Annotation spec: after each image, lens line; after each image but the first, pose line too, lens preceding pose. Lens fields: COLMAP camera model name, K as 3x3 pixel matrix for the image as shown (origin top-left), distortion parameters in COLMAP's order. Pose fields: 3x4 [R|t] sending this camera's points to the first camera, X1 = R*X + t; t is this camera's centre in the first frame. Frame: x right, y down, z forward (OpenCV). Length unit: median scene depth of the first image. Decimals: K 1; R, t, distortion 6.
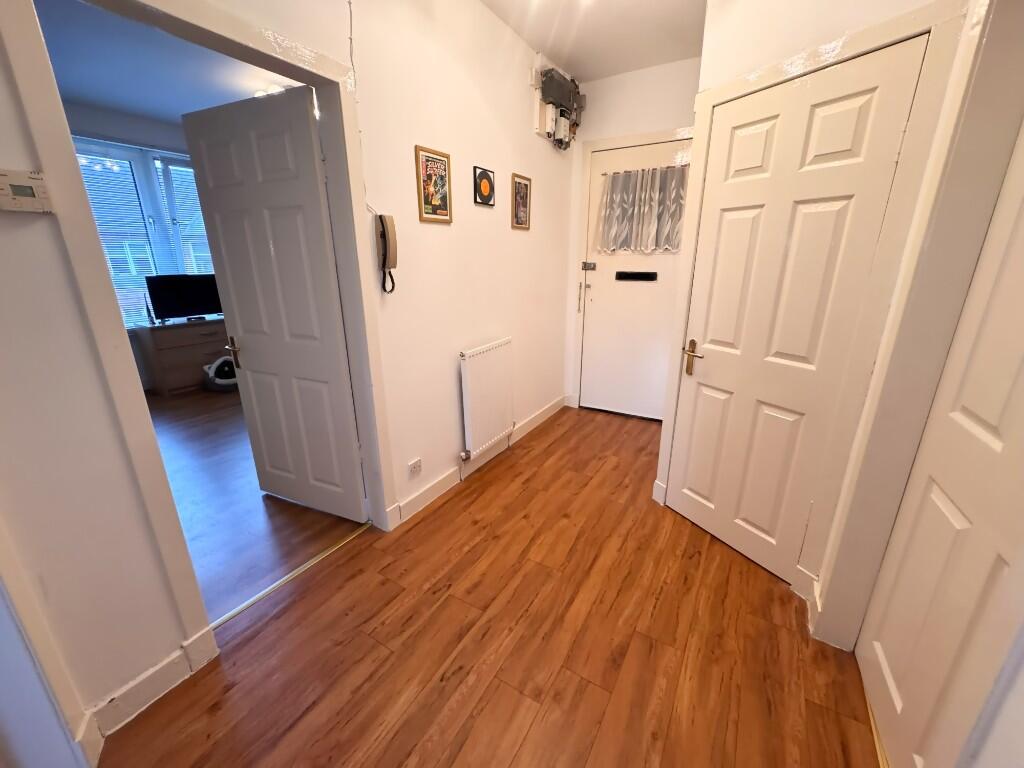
lens RADIAL K [[405.3, 0, 514.8], [0, 405.3, 386.3], [0, 0, 1]] dist [-0.001178, 0.000178]
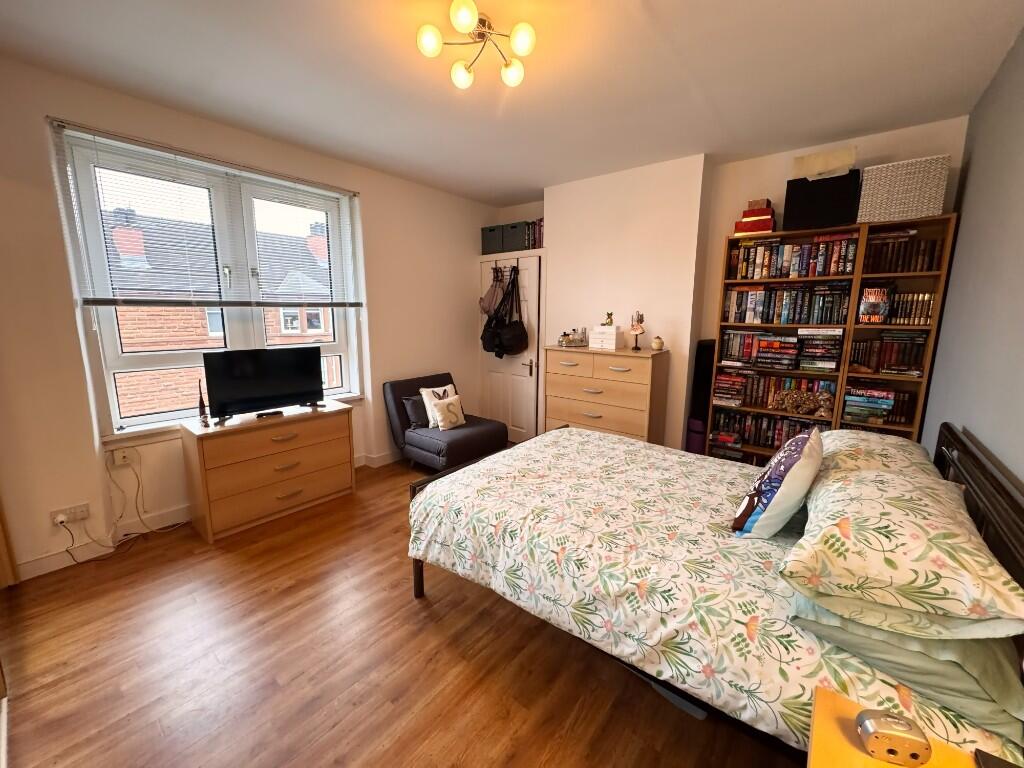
lens RADIAL K [[407.9, 0, 509.9], [0, 407.9, 381.9], [0, 0, 1]] dist [-0.002293, 0.000002]
pose [[0.995348, 0.028259, -0.092110, -0.380380], [-0.042164, 0.987372, -0.152703, -0.144058], [0.086631, 0.155876, 0.983970, 0.423377]]
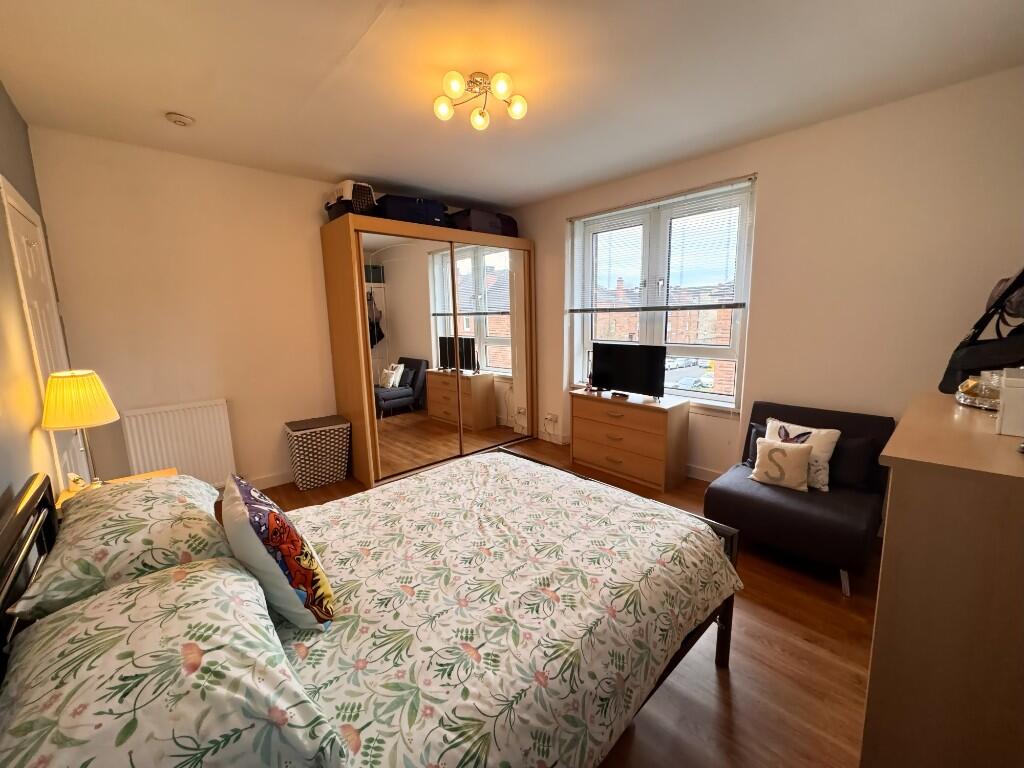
lens RADIAL K [[407.9, 0, 509.9], [0, 407.9, 381.9], [0, 0, 1]] dist [-0.002293, 0.000002]
pose [[-0.242864, 0.168174, -0.955371, 0.039565], [-0.291829, 0.926569, 0.237290, -0.337990], [0.925123, 0.336434, -0.175952, 0.979349]]
